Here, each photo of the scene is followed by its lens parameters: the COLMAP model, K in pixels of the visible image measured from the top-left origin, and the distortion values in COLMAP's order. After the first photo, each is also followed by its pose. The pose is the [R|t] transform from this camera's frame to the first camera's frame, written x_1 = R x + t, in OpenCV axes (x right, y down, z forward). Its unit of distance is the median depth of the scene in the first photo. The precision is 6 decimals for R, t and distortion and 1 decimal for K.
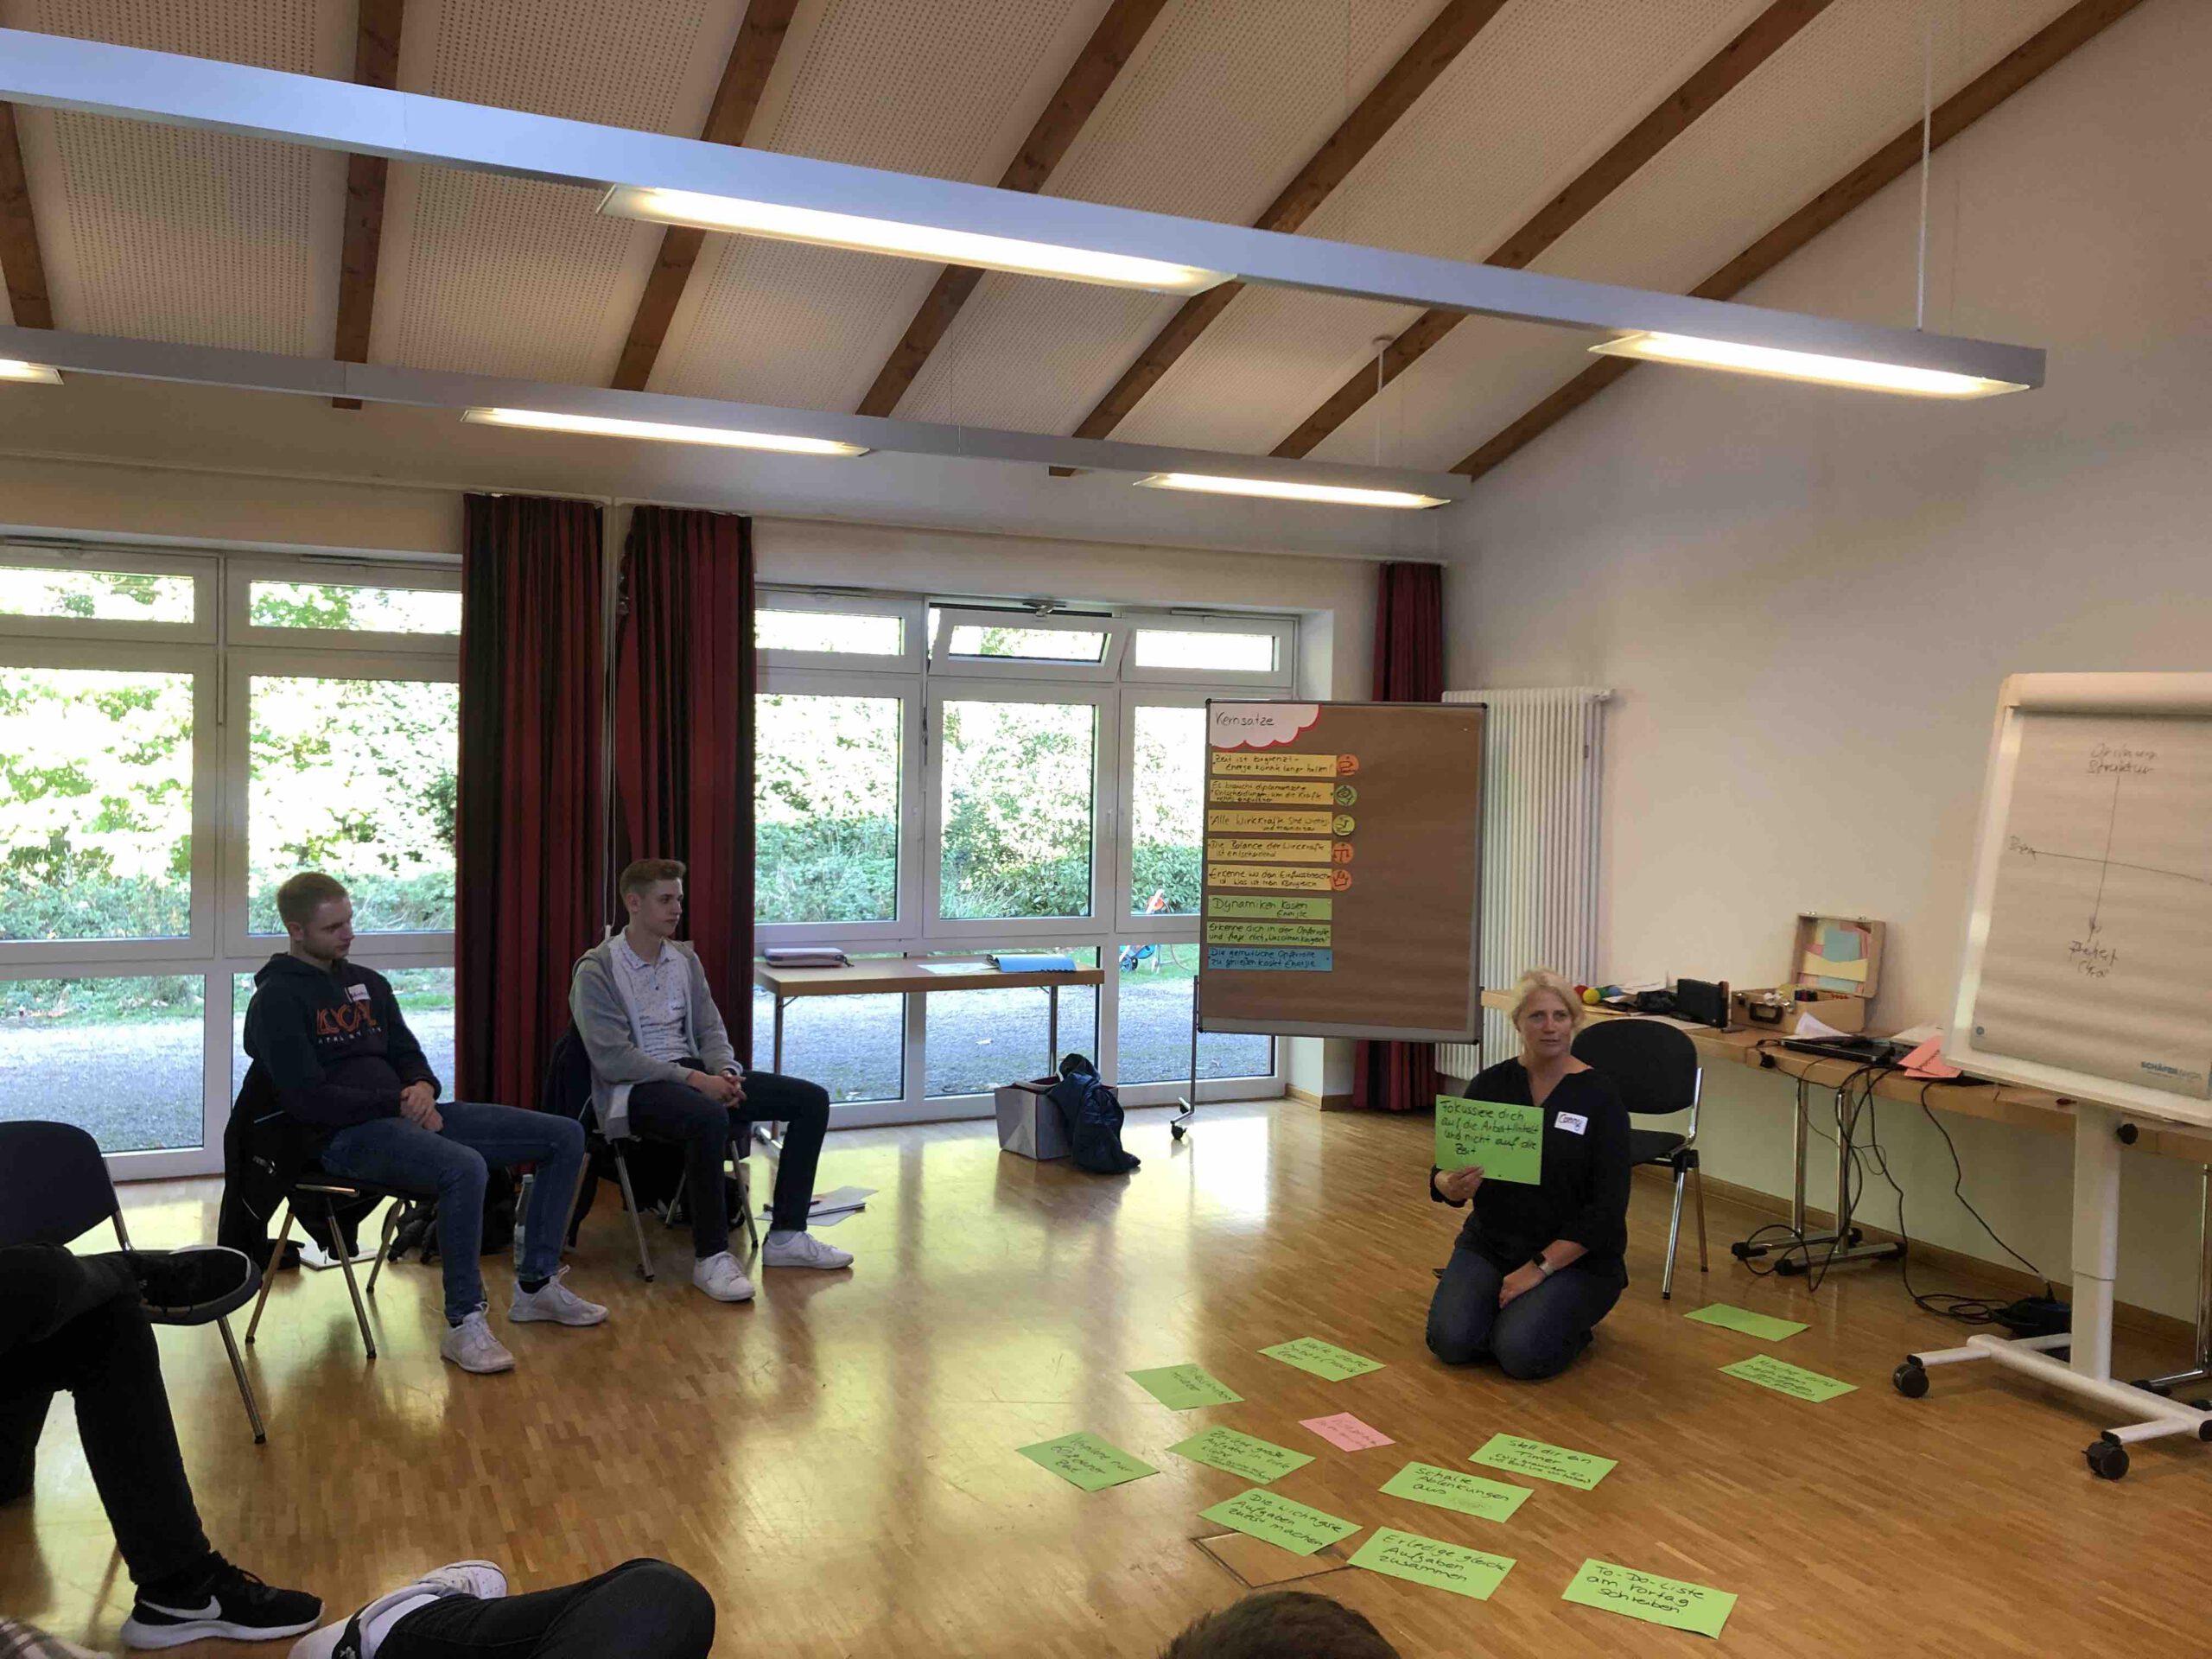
lens RADIAL K [[1816.9, 0, 1106.0], [0, 1816.9, 829.5], [0, 0, 1]] dist [0.002531, 0.002485]
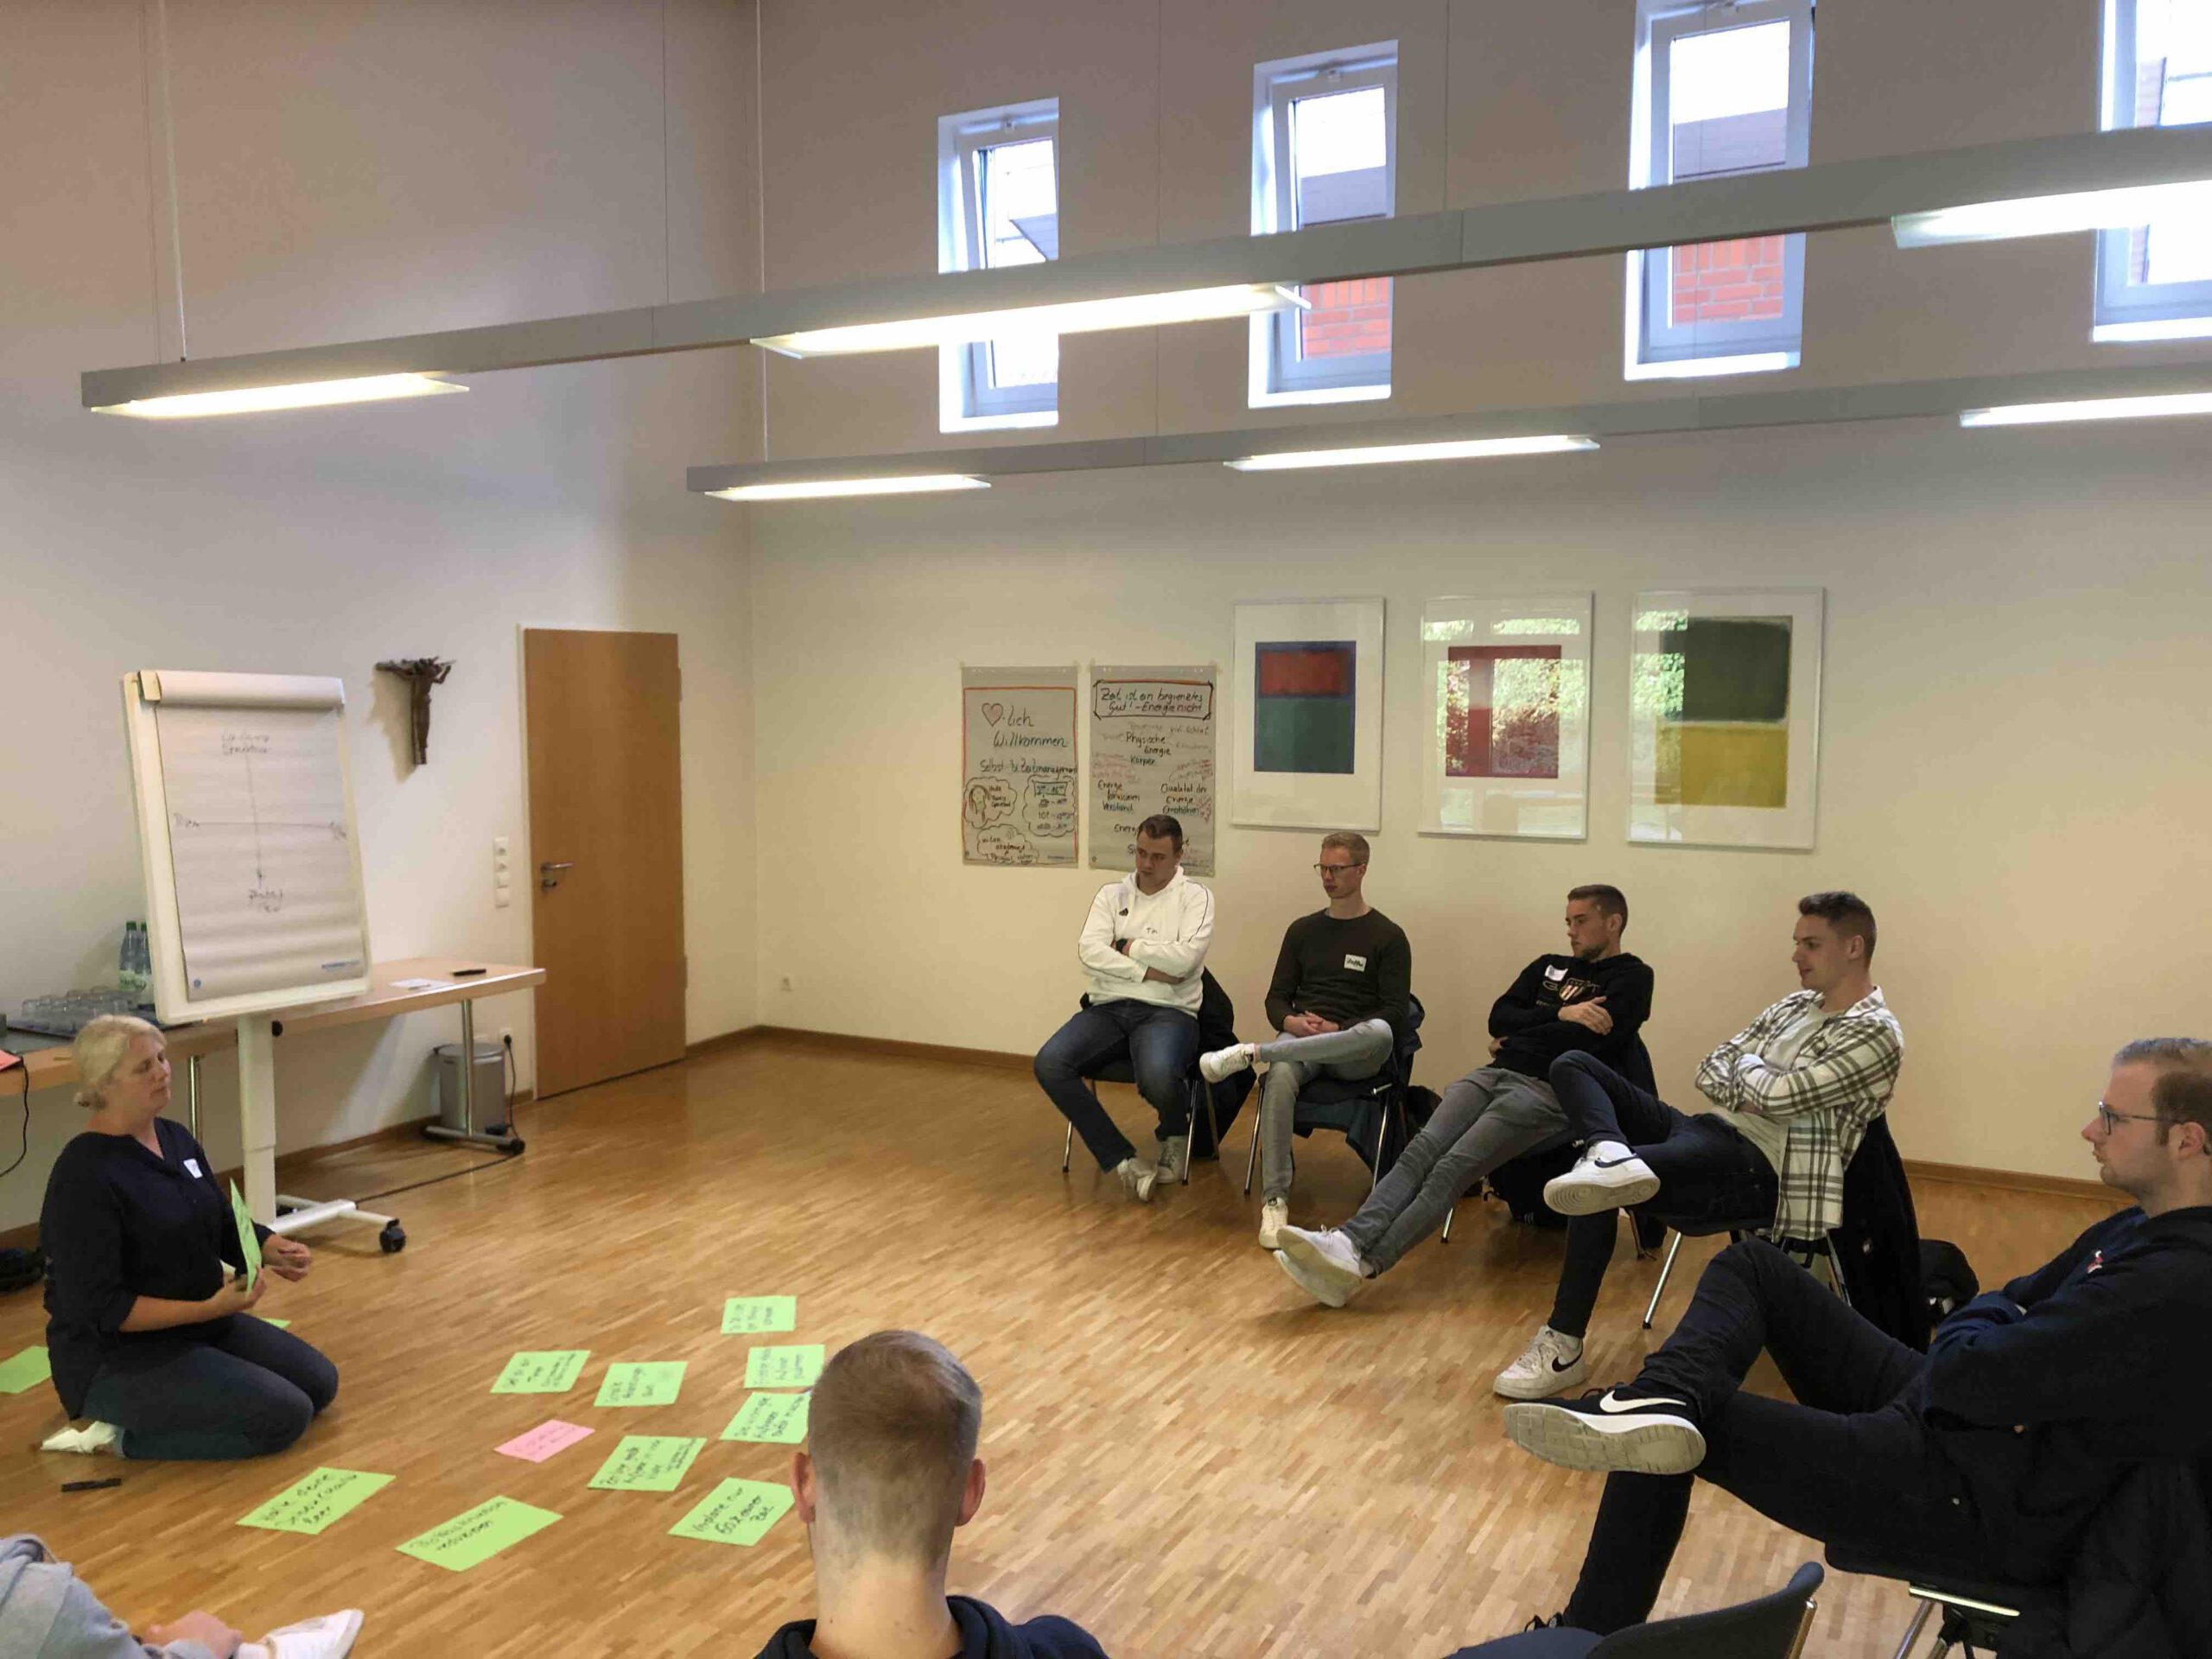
lens RADIAL K [[1816.9, 0, 1106.0], [0, 1816.9, 829.5], [0, 0, 1]] dist [0.002531, 0.002485]
pose [[-0.620961, -0.095602, 0.777990, -0.855864], [0.006856, 0.991834, 0.127352, -0.144222], [-0.783812, 0.084415, -0.615234, 1.395235]]
